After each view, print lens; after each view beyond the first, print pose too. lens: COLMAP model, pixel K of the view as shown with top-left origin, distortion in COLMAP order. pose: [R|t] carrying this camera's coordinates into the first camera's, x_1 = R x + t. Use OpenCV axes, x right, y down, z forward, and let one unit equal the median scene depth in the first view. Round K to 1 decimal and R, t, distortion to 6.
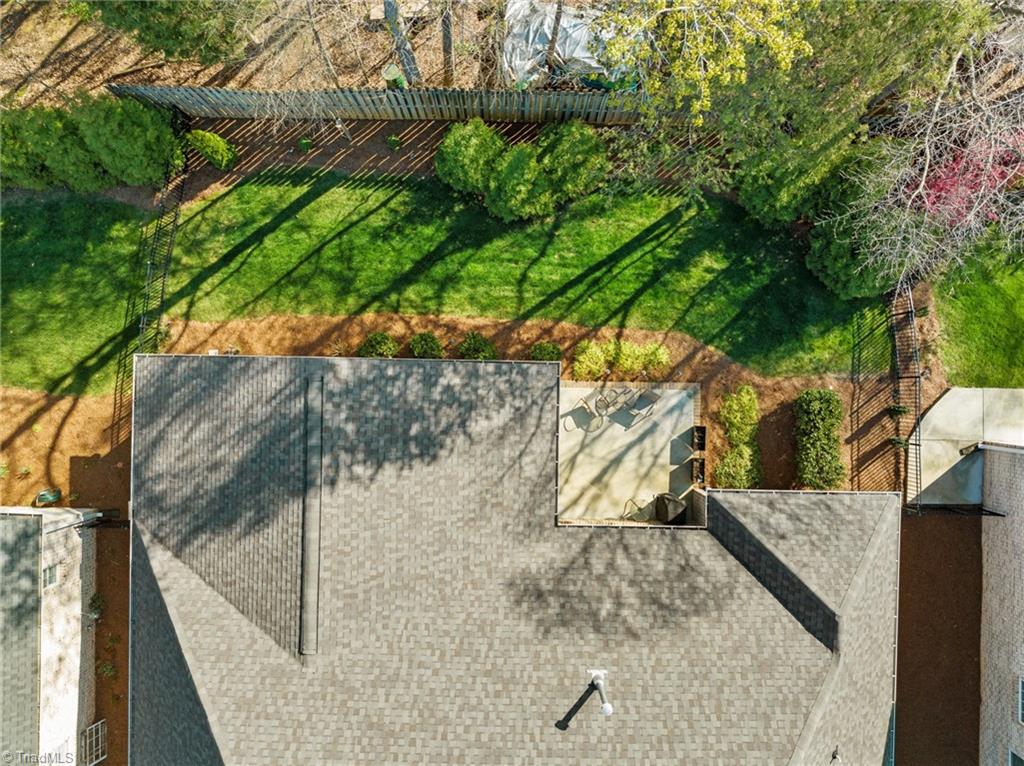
lens RADIAL K [[718.9, 0, 526.9], [0, 718.9, 390.3], [0, 0, 1]] dist [-0.011440, -0.026441]
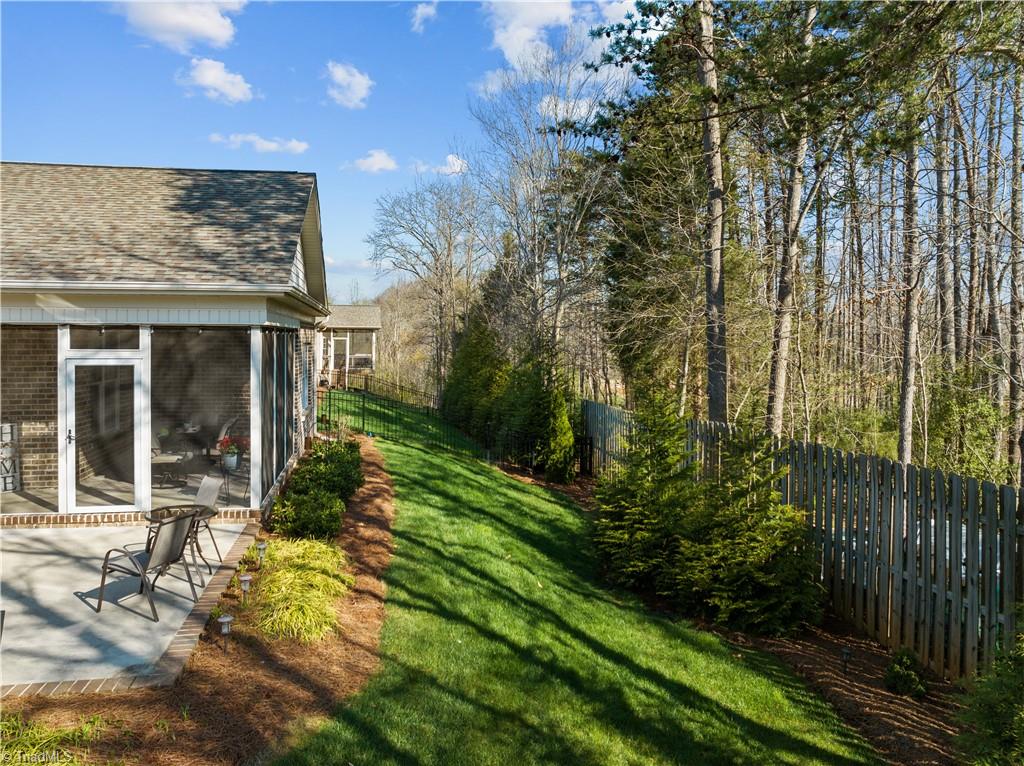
lens RADIAL K [[751.5, 0, 525.8], [0, 751.5, 384.6], [0, 0, 1]] dist [-0.062093, 0.029624]
pose [[0.202439, 0.003118, -0.979290, 0.512932], [-0.979246, -0.009387, -0.202460, -0.078631], [-0.009824, 0.999951, 0.001153, 0.894511]]
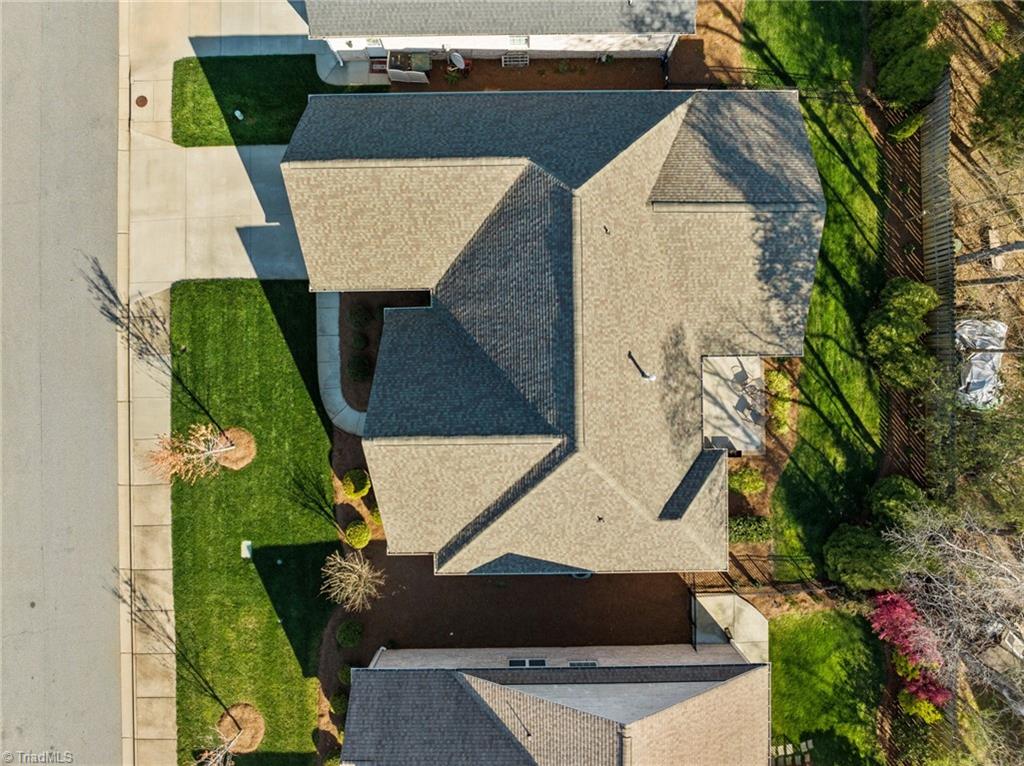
lens RADIAL K [[718.9, 0, 526.9], [0, 718.9, 390.3], [0, 0, 1]] dist [-0.011440, -0.026441]
pose [[0.031500, 0.999491, 0.005027, 0.081196], [-0.999434, 0.031557, -0.011680, 0.506053], [-0.011833, -0.004656, 0.999919, -0.508136]]
